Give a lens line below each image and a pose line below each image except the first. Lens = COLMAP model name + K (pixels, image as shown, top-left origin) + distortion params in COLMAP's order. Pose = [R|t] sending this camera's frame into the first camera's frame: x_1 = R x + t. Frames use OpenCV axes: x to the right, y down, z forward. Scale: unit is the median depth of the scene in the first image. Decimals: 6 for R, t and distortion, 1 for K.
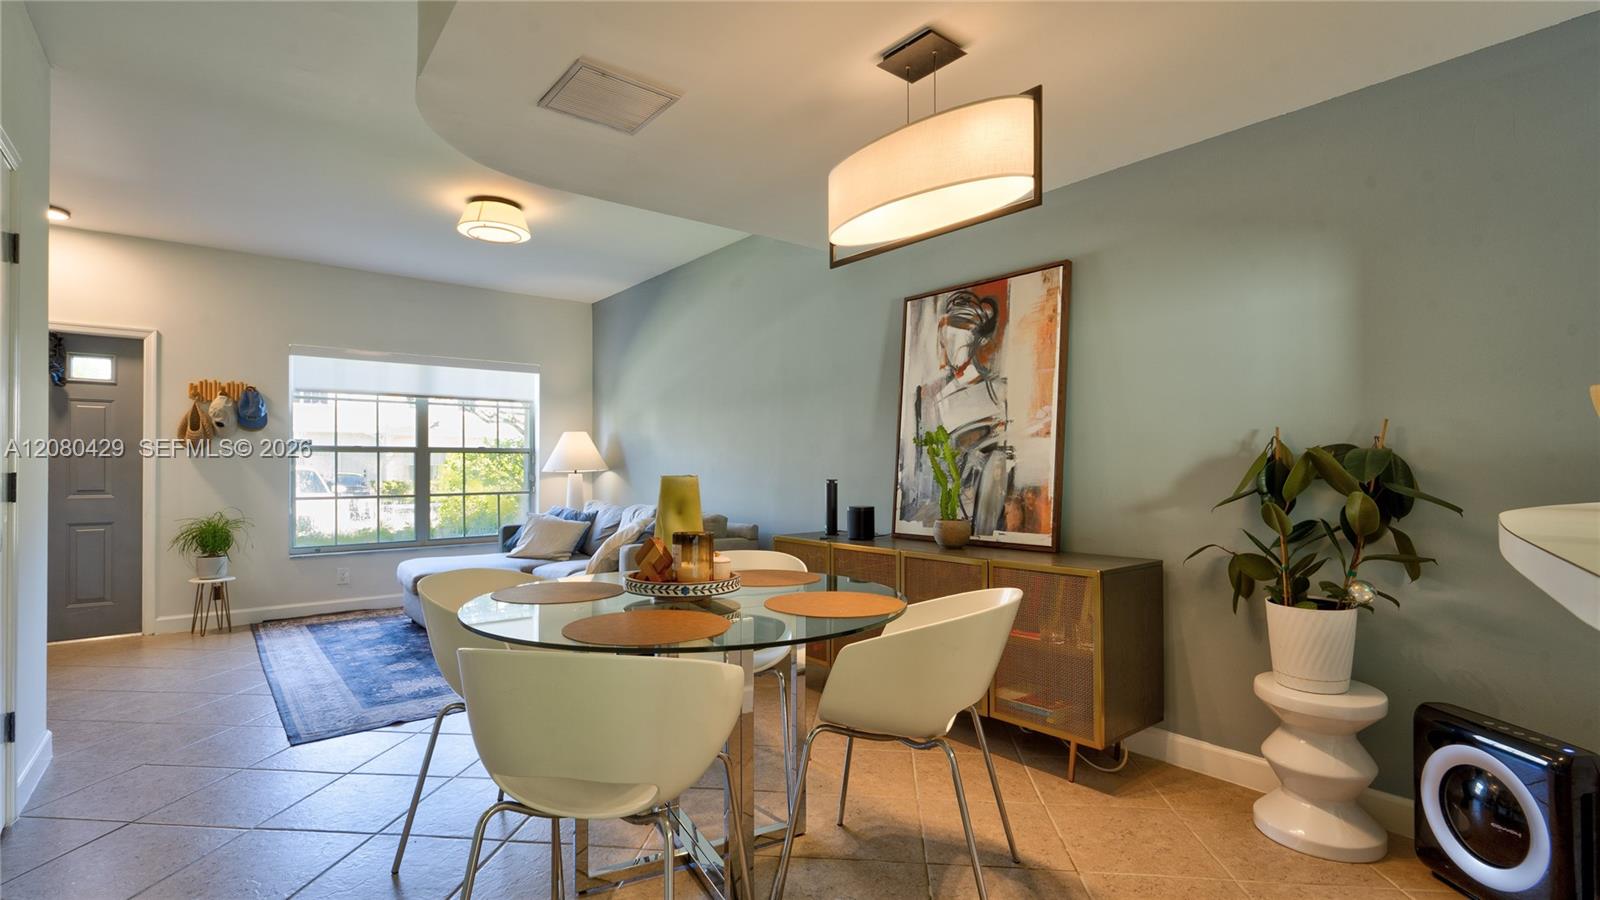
lens RADIAL K [[734.7, 0, 767.6], [0, 734.7, 459.2], [0, 0, 1]] dist [0.026212, 0.000274]
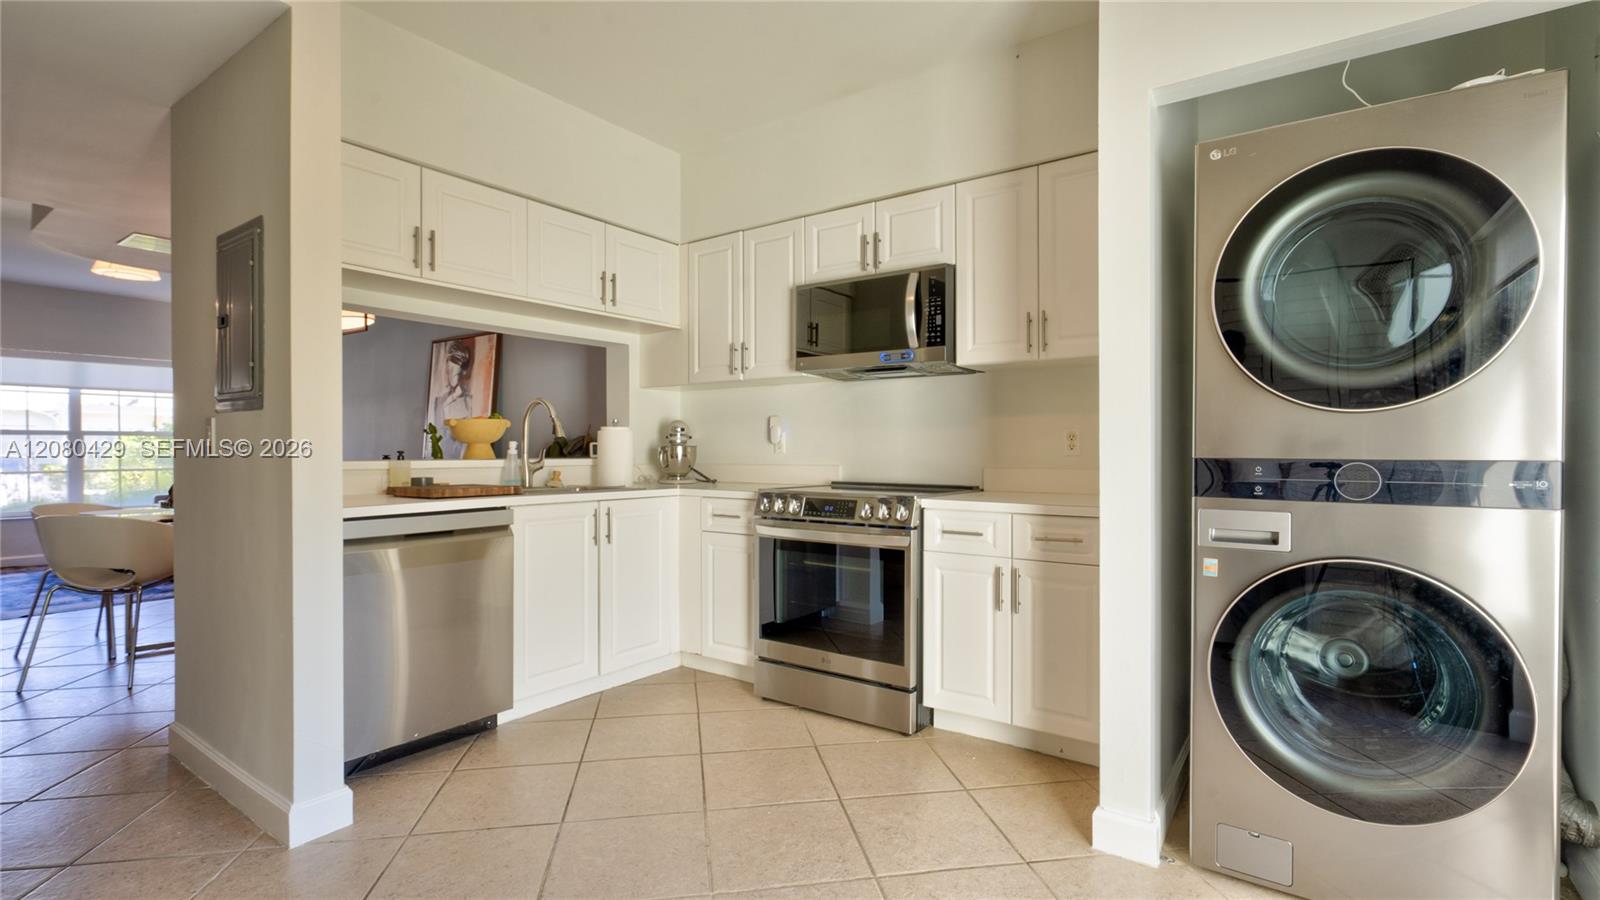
lens RADIAL K [[735.1, 0, 800.0], [0, 735.1, 450.0], [0, 0, 1]] dist [0.000019, -0.000435]
pose [[0.956627, 0.001614, 0.291312, 0.515048], [-0.004430, 0.999950, 0.009009, -0.001680], [-0.291283, -0.009909, 0.956586, -0.797443]]
